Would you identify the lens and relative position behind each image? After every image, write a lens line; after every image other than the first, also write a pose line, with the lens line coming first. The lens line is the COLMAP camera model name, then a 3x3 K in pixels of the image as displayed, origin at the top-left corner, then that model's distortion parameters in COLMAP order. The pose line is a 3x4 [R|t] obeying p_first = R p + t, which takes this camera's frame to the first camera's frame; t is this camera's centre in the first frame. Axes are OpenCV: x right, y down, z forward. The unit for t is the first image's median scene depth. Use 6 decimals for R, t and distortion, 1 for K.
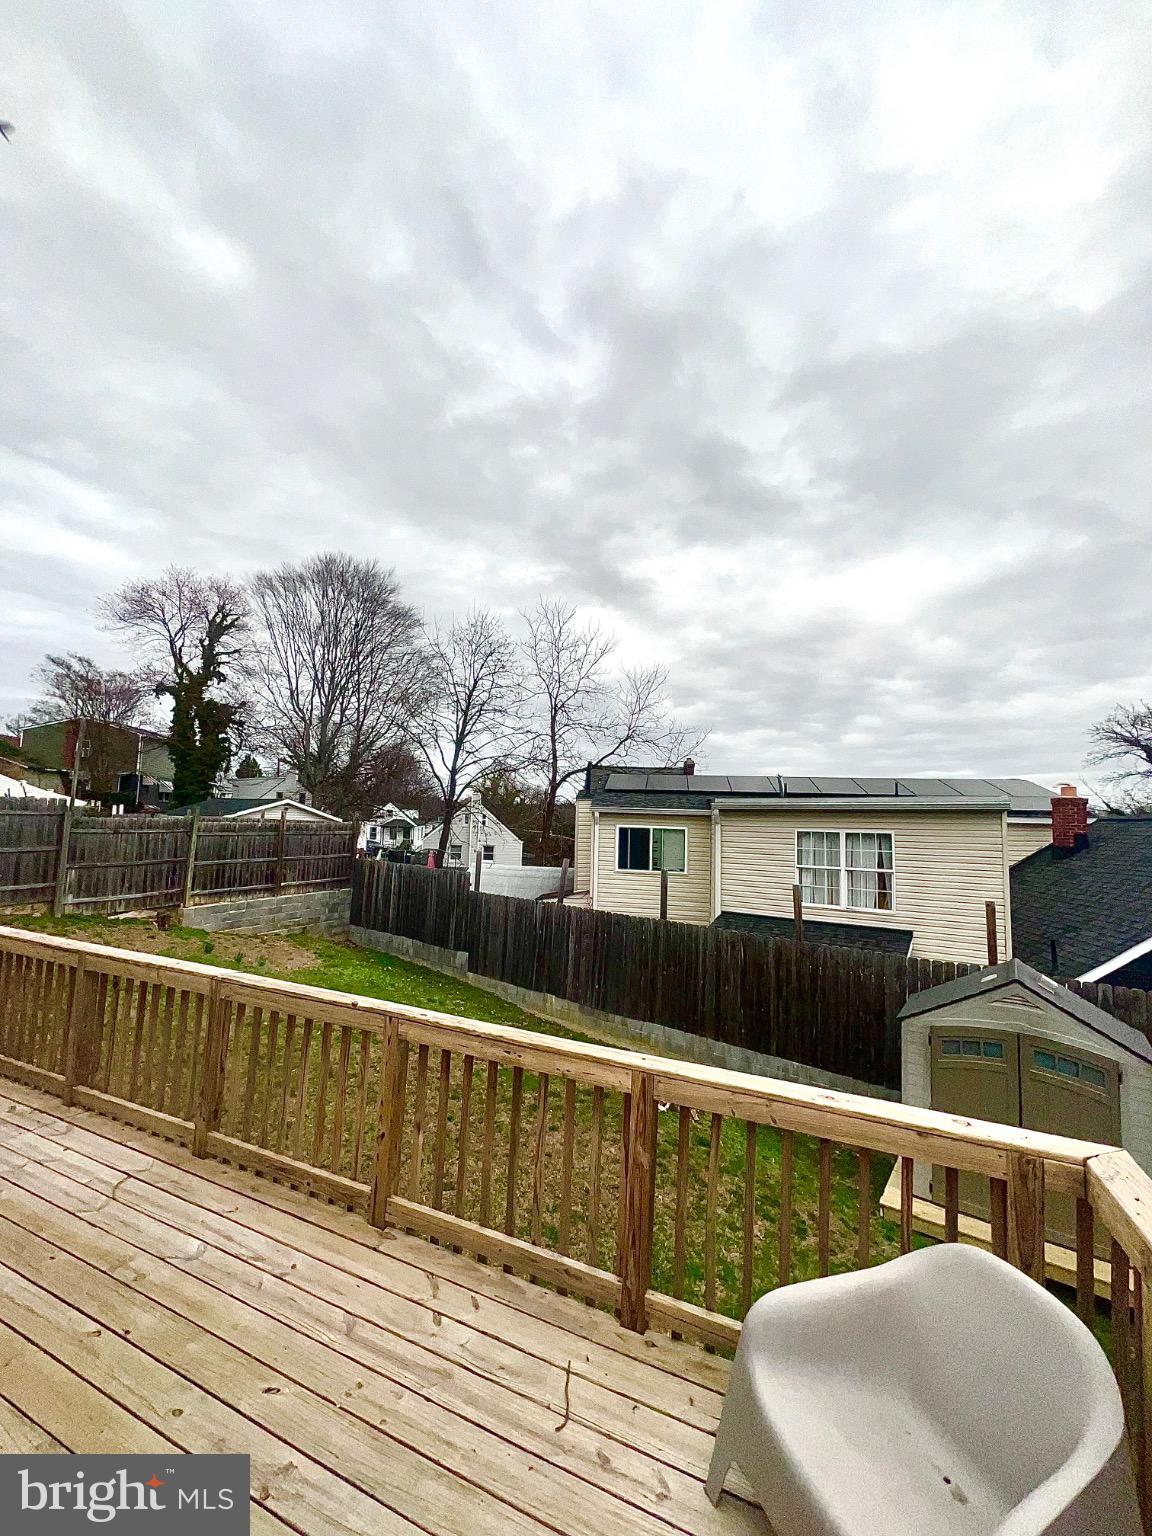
lens RADIAL K [[610.4, 0, 576.2], [0, 610.4, 767.3], [0, 0, 1]] dist [-0.000668, -0.000083]
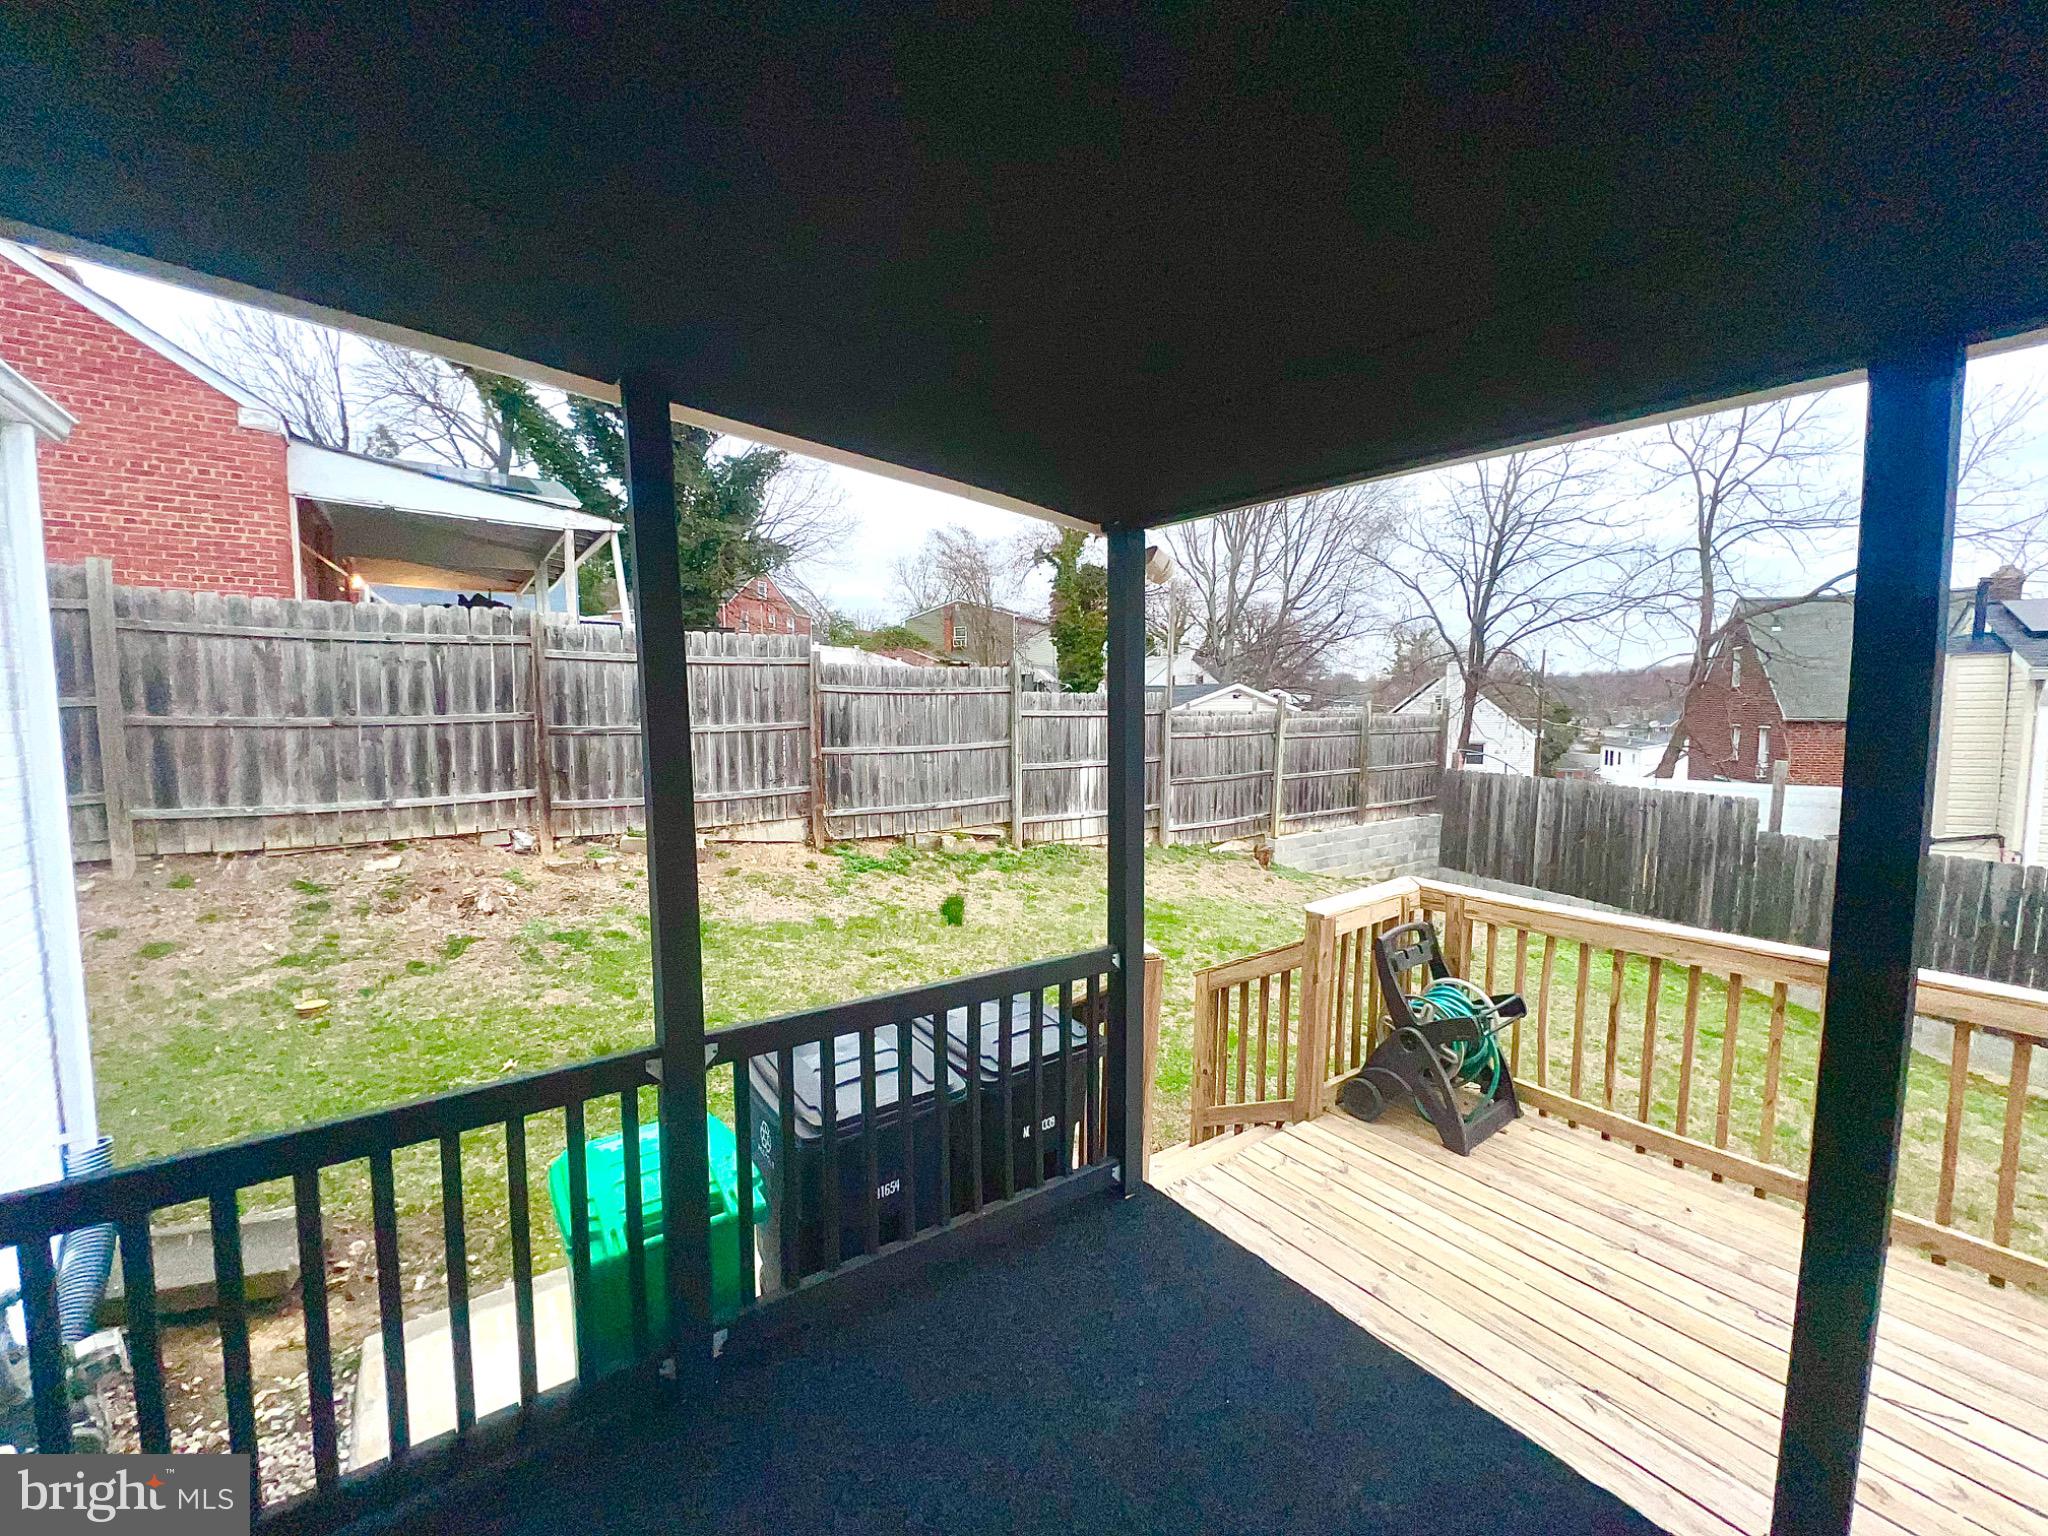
lens RADIAL K [[813.9, 0, 1030.8], [0, 813.9, 767.8], [0, 0, 1]] dist [-0.000668, -0.000083]
pose [[0.865117, 0.007965, -0.501507, -0.341841], [0.072265, 0.987462, 0.140343, -0.005448], [0.496337, -0.157655, 0.853695, 0.046297]]
